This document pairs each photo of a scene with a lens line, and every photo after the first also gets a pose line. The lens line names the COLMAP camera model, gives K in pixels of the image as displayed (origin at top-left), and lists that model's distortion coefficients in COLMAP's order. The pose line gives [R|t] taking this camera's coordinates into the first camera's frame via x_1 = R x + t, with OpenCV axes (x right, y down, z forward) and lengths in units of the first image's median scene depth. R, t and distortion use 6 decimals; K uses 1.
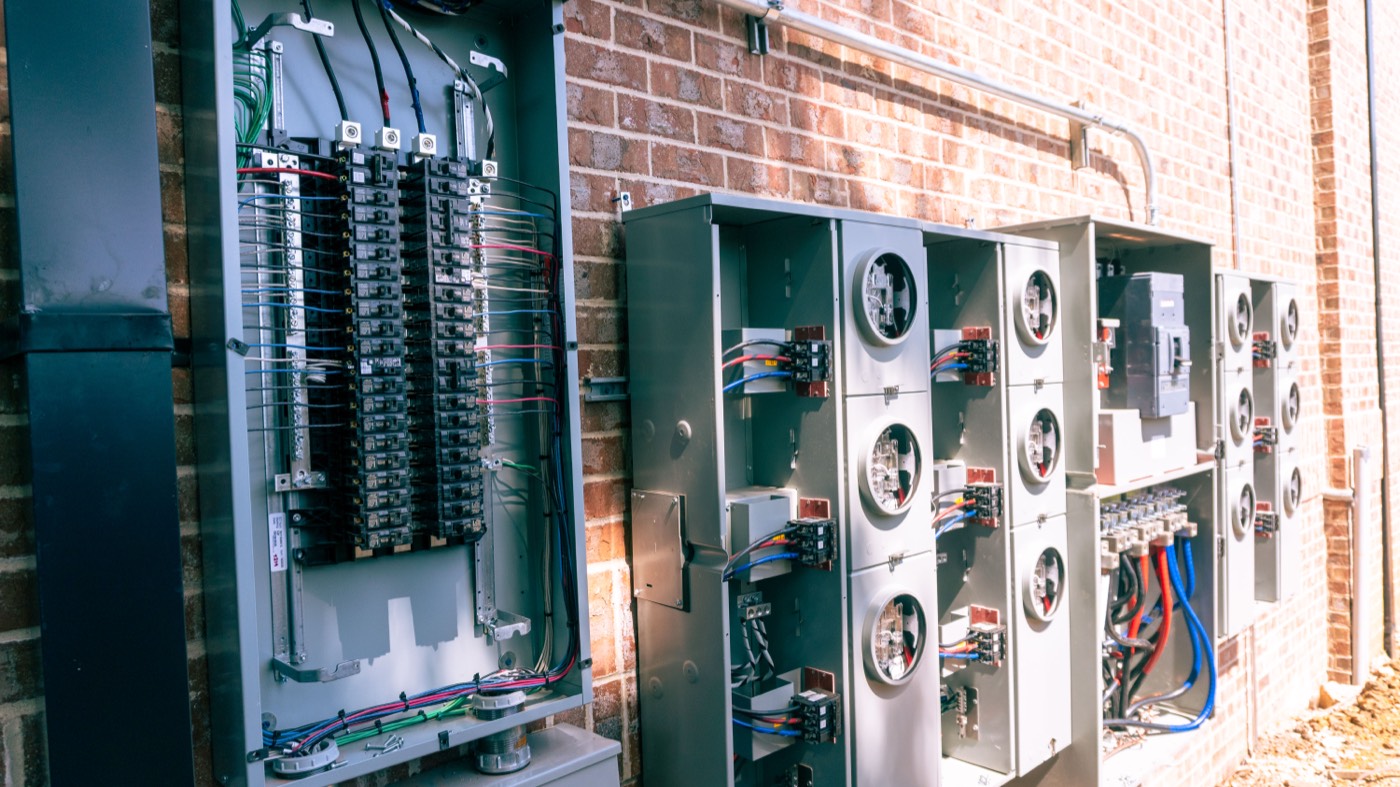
lens RADIAL K [[915.6, 0, 710.0], [0, 915.6, 400.6], [0, 0, 1]] dist [-0.024255, 0.001523]
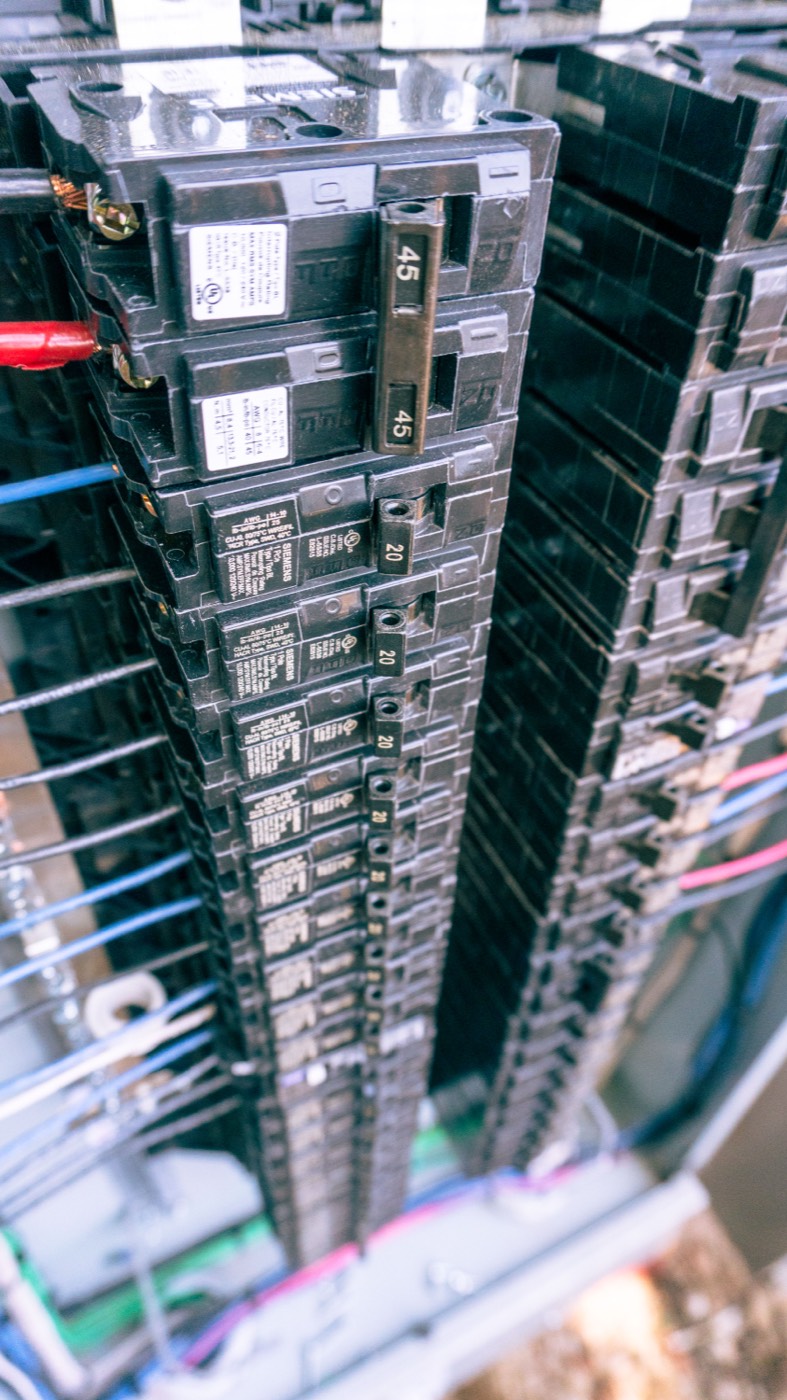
lens RADIAL K [[937.7, 0, 393.5], [0, 937.7, 700.0], [0, 0, 1]] dist [-0.000801, -0.004912]
pose [[0.951122, 0.258877, -0.168375, -0.291731], [-0.077233, 0.727304, 0.681955, -0.265834], [0.299003, -0.635619, 0.711749, 0.775248]]
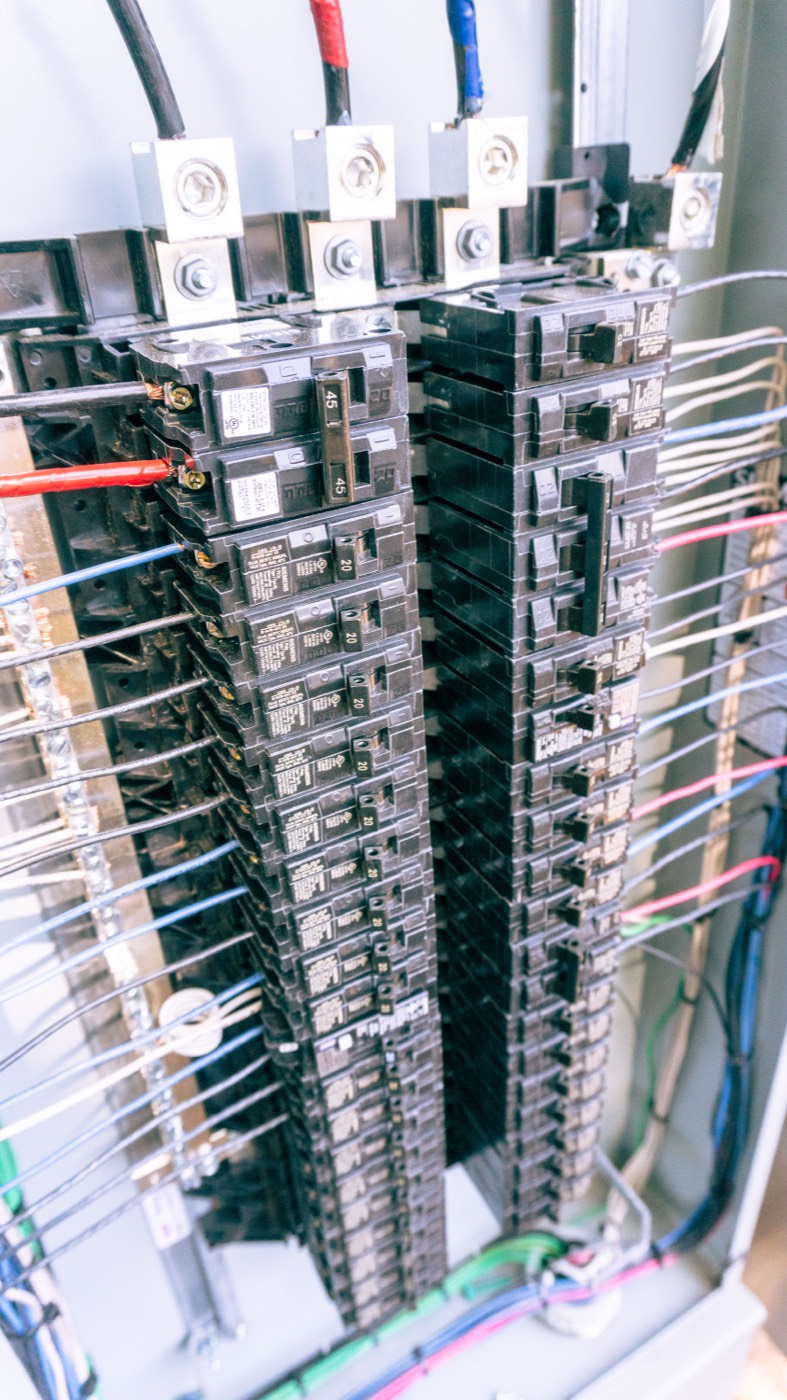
lens RADIAL K [[915.6, 0, 393.5], [0, 915.6, 700.0], [0, 0, 1]] dist [-0.024255, 0.001523]
pose [[0.968946, 0.109465, -0.221721, -0.258269], [0.017630, 0.863807, 0.503514, -0.273197], [0.246641, -0.491787, 0.835053, 0.691423]]
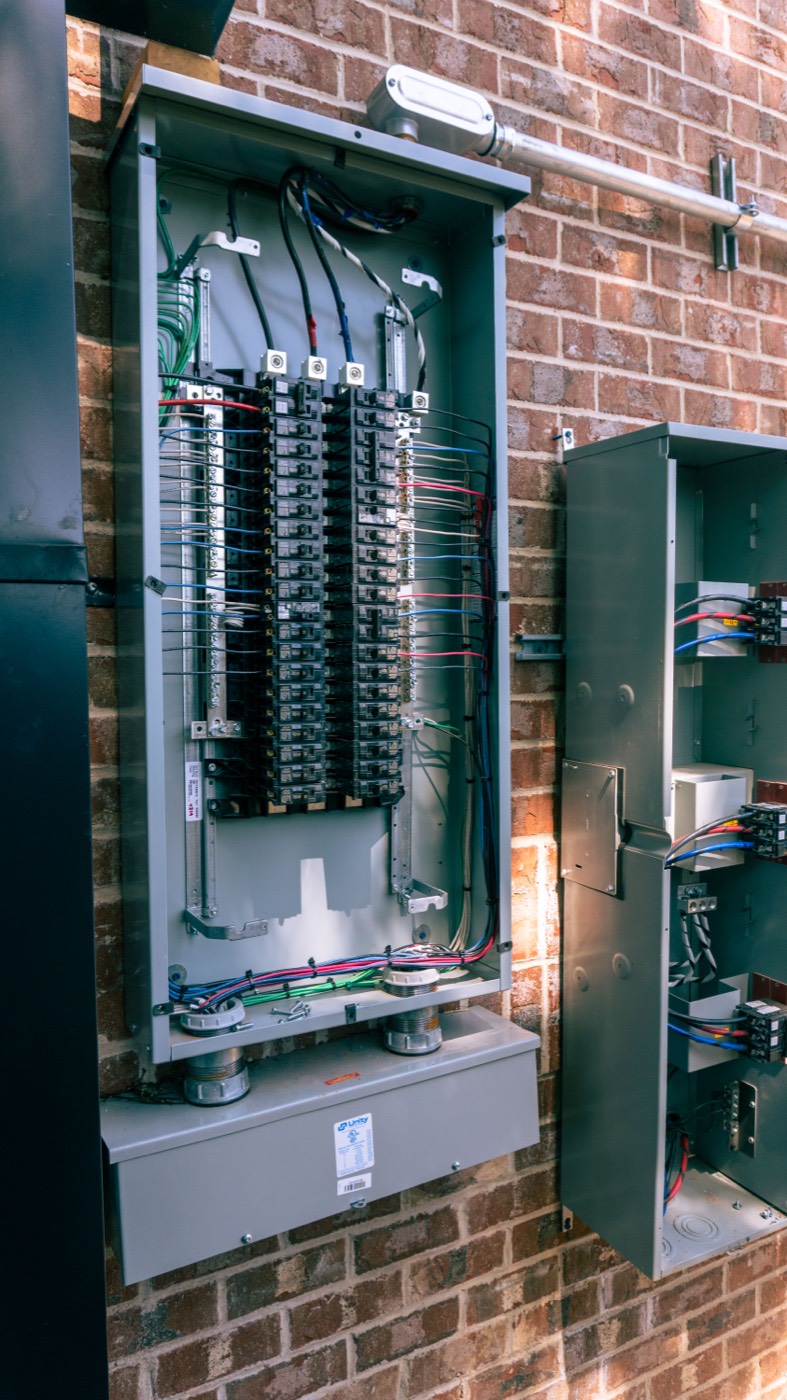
lens RADIAL K [[913.4, 0, 393.5], [0, 913.4, 700.0], [0, 0, 1]] dist [-0.045229, 0.000064]
pose [[0.964383, 0.039710, -0.261511, -0.017158], [-0.031845, 0.998906, 0.034245, 0.016074], [0.262585, -0.024698, 0.964593, 0.108092]]
